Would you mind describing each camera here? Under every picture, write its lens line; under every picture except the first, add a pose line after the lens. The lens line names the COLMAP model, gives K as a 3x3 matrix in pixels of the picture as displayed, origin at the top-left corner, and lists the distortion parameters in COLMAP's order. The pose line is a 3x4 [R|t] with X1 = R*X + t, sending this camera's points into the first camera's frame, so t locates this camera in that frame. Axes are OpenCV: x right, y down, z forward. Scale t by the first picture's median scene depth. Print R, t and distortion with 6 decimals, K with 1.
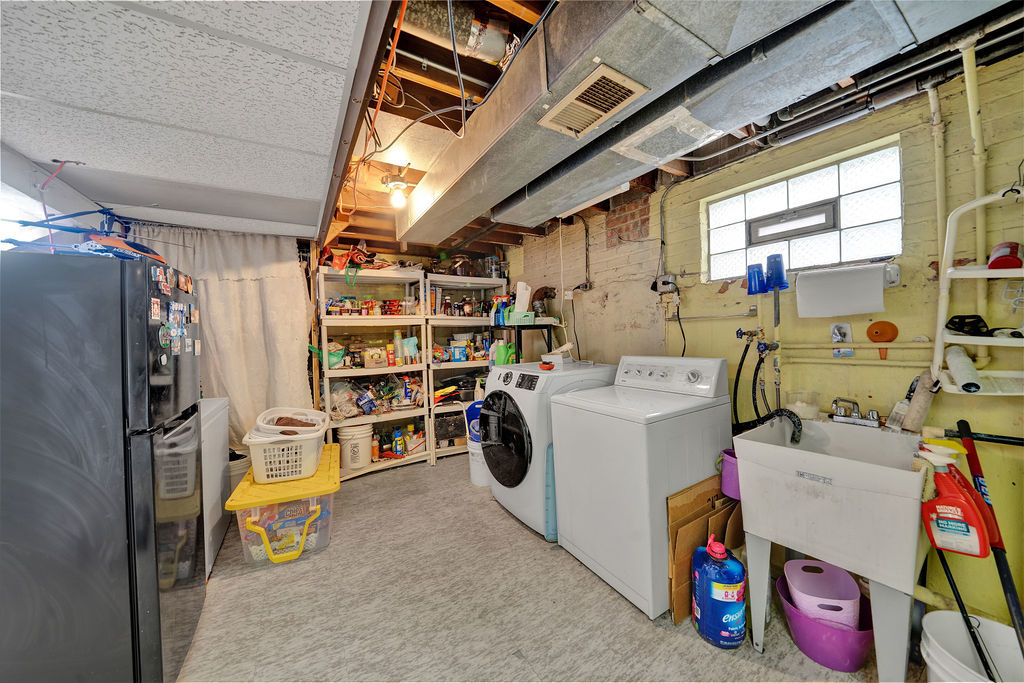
lens RADIAL K [[354.4, 0, 509.5], [0, 354.4, 340.8], [0, 0, 1]] dist [-0.003032, 0.000141]
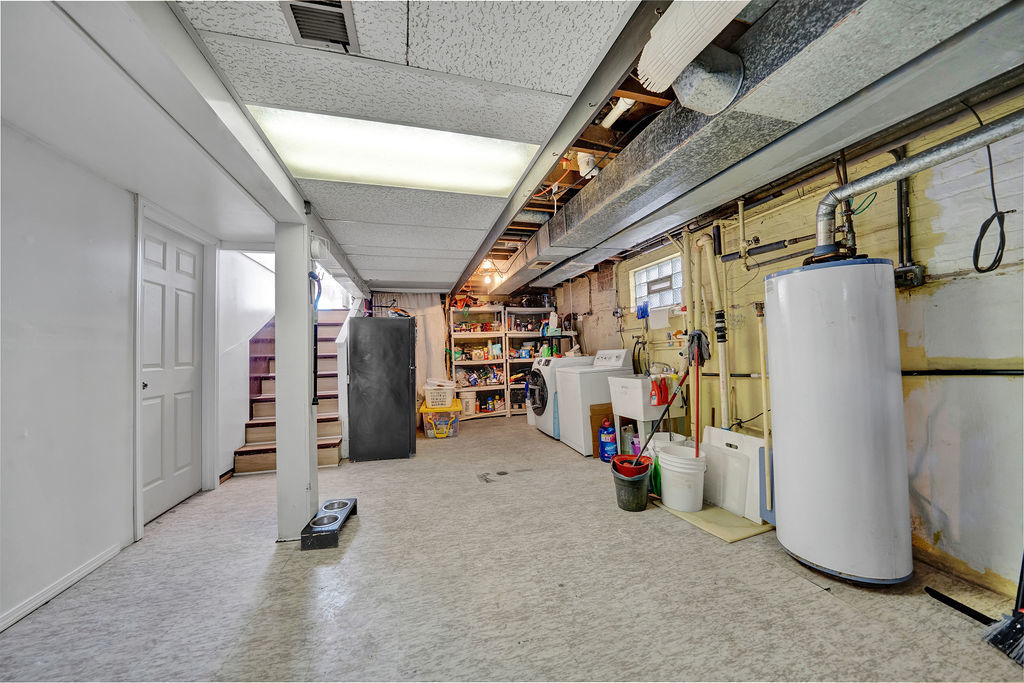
lens RADIAL K [[354.4, 0, 511.8], [0, 354.4, 338.7], [0, 0, 1]] dist [-0.003032, 0.000141]
pose [[0.964188, -0.014846, -0.264804, 0.274720], [0.002474, 0.998892, -0.046997, 0.049688], [0.265208, 0.044659, 0.963156, -0.714397]]
